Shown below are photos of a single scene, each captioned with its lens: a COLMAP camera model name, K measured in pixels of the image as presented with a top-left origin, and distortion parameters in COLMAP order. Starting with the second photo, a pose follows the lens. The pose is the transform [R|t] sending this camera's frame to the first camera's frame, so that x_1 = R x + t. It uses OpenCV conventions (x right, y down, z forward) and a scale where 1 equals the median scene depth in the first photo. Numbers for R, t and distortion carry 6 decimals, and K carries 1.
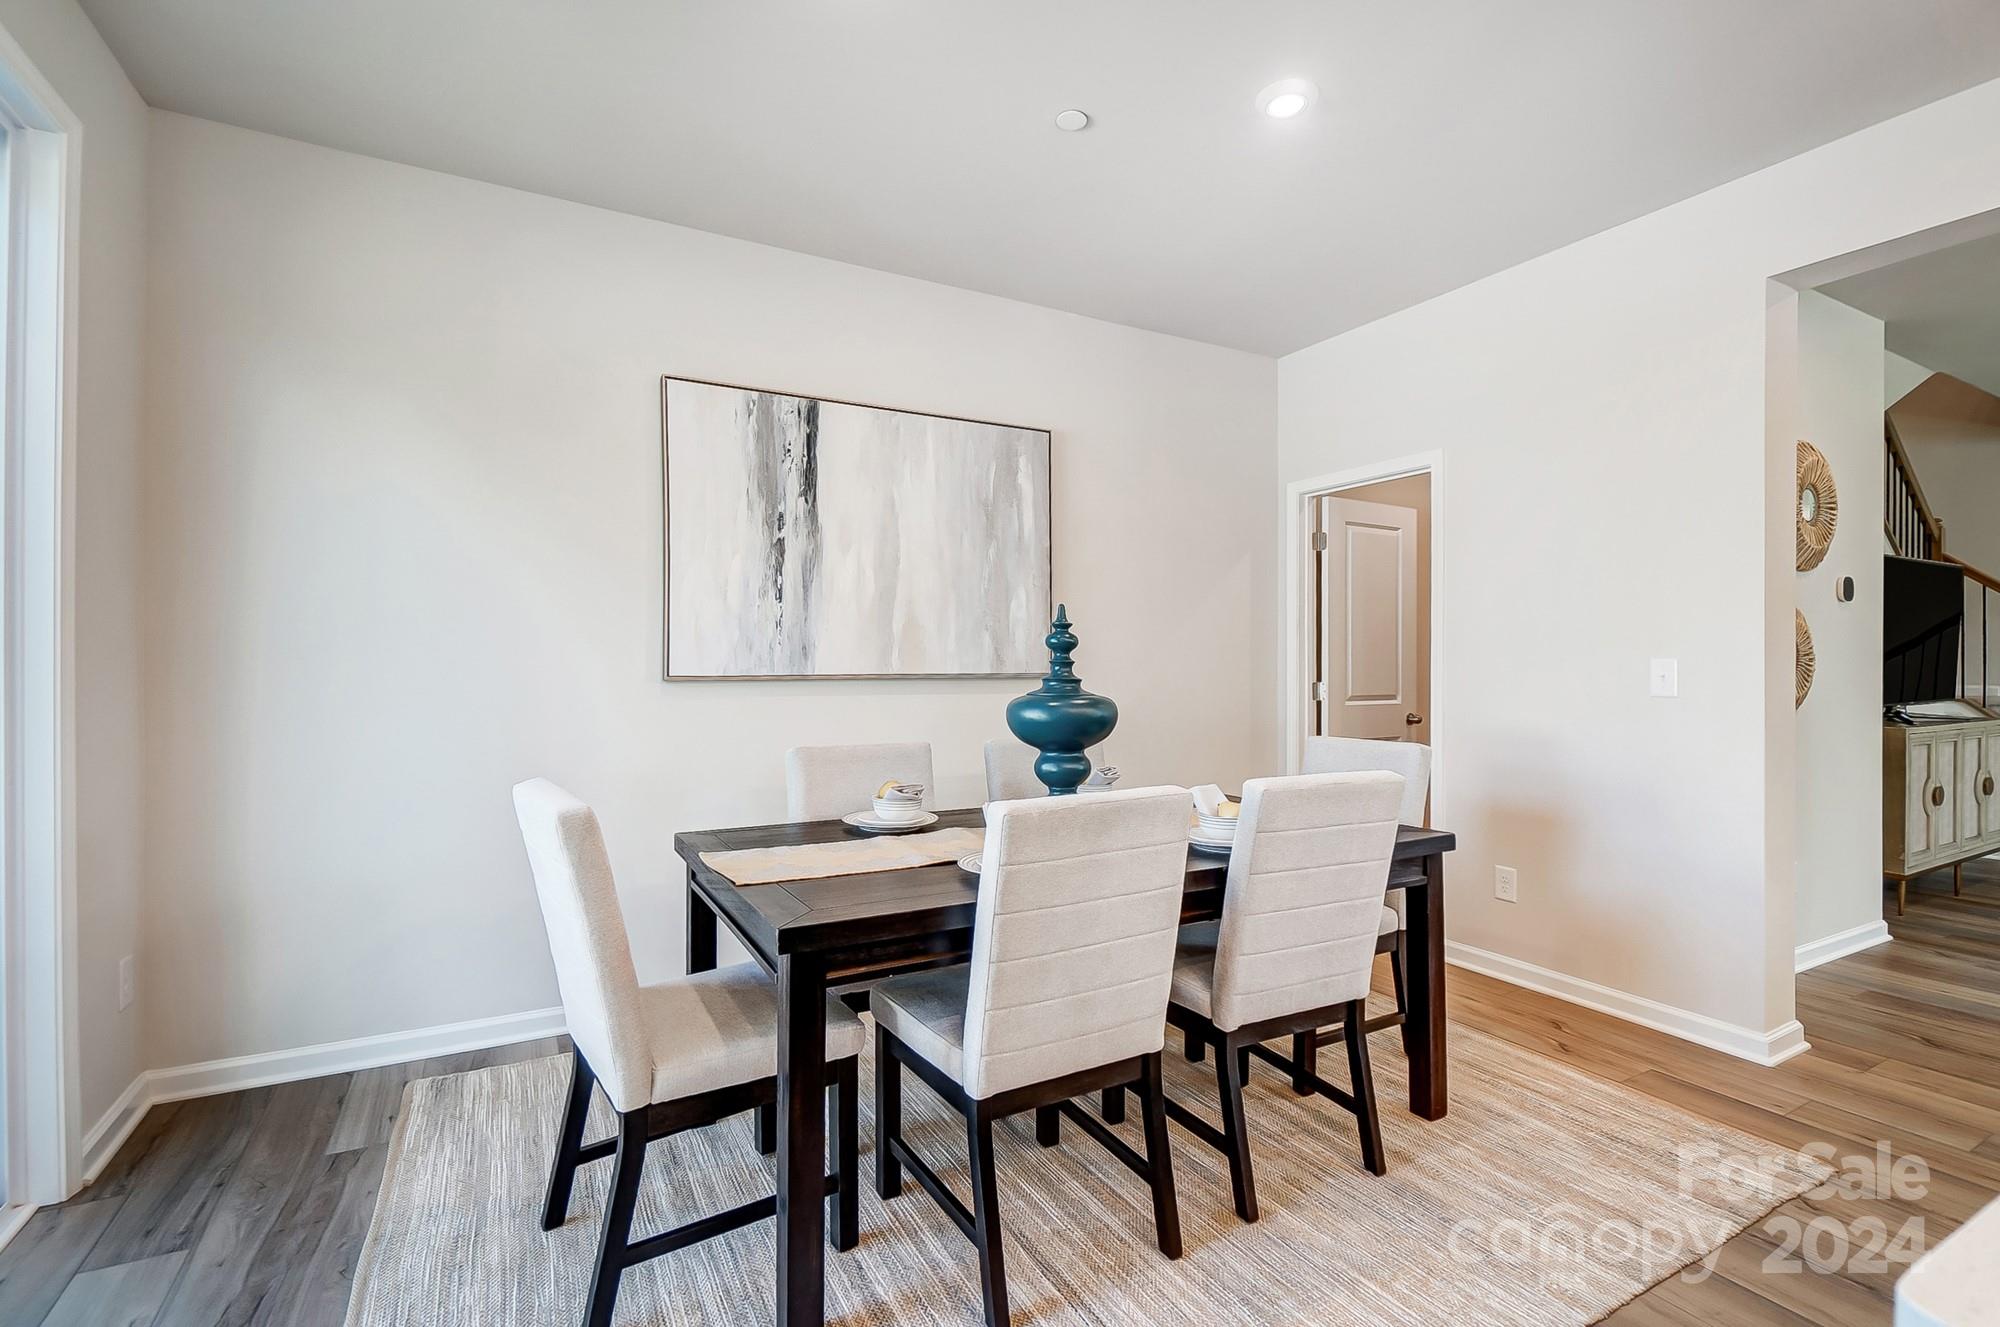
lens RADIAL K [[895.6, 0, 1000.0], [0, 895.6, 663.5], [0, 0, 1]] dist [-0.017998, -0.000539]
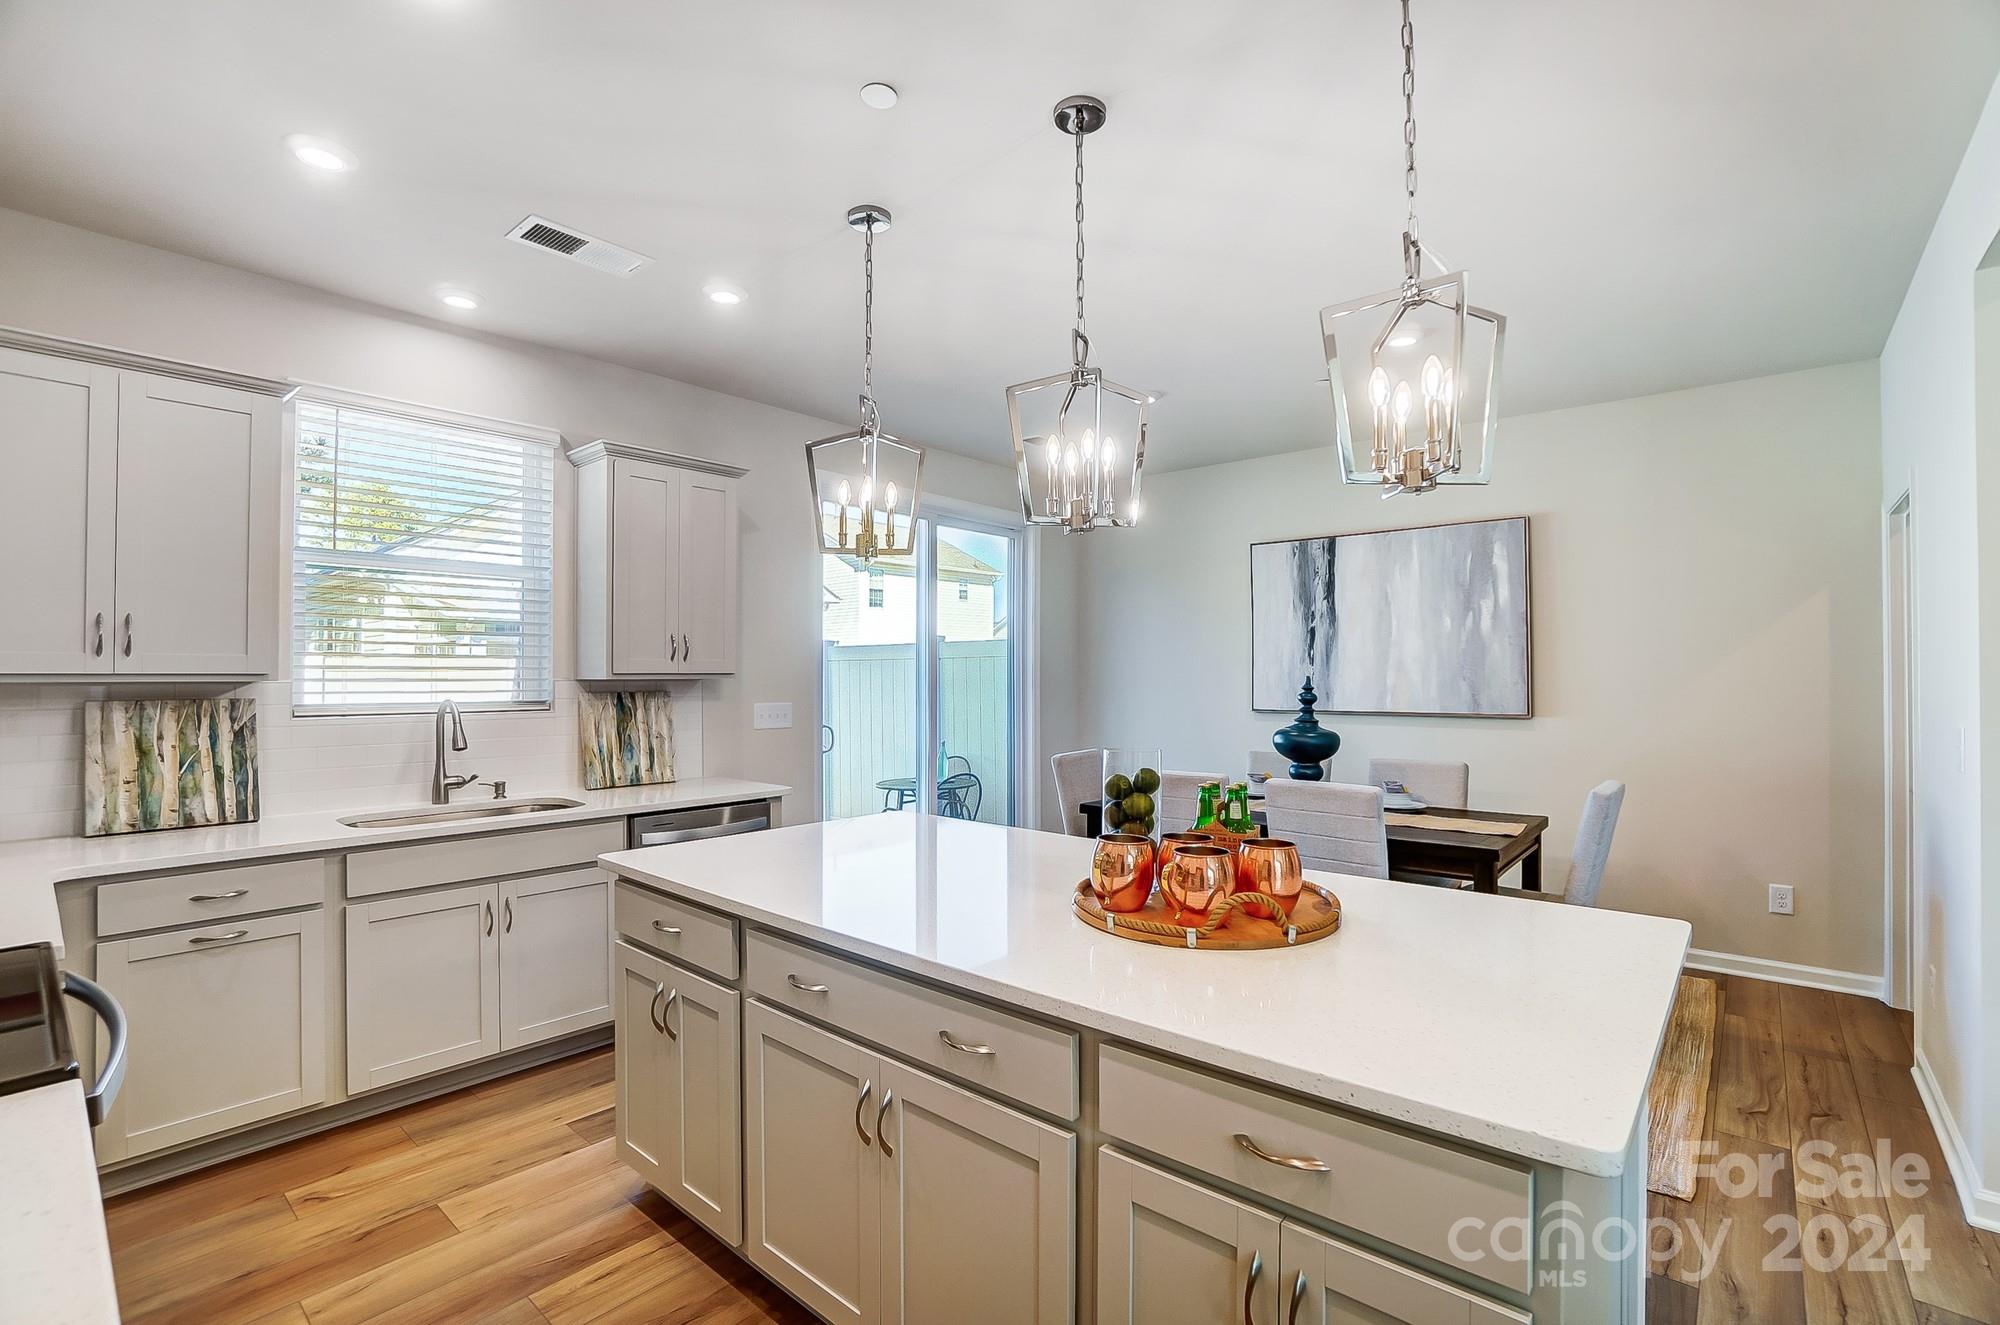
lens RADIAL K [[895.6, 0, 1000.0], [0, 895.6, 662.5], [0, 0, 1]] dist [-0.017998, -0.000539]
pose [[0.361935, -0.017190, -0.932045, 1.094811], [0.001202, 0.999838, -0.017973, -0.047072], [0.932203, 0.005384, 0.361897, -0.128292]]
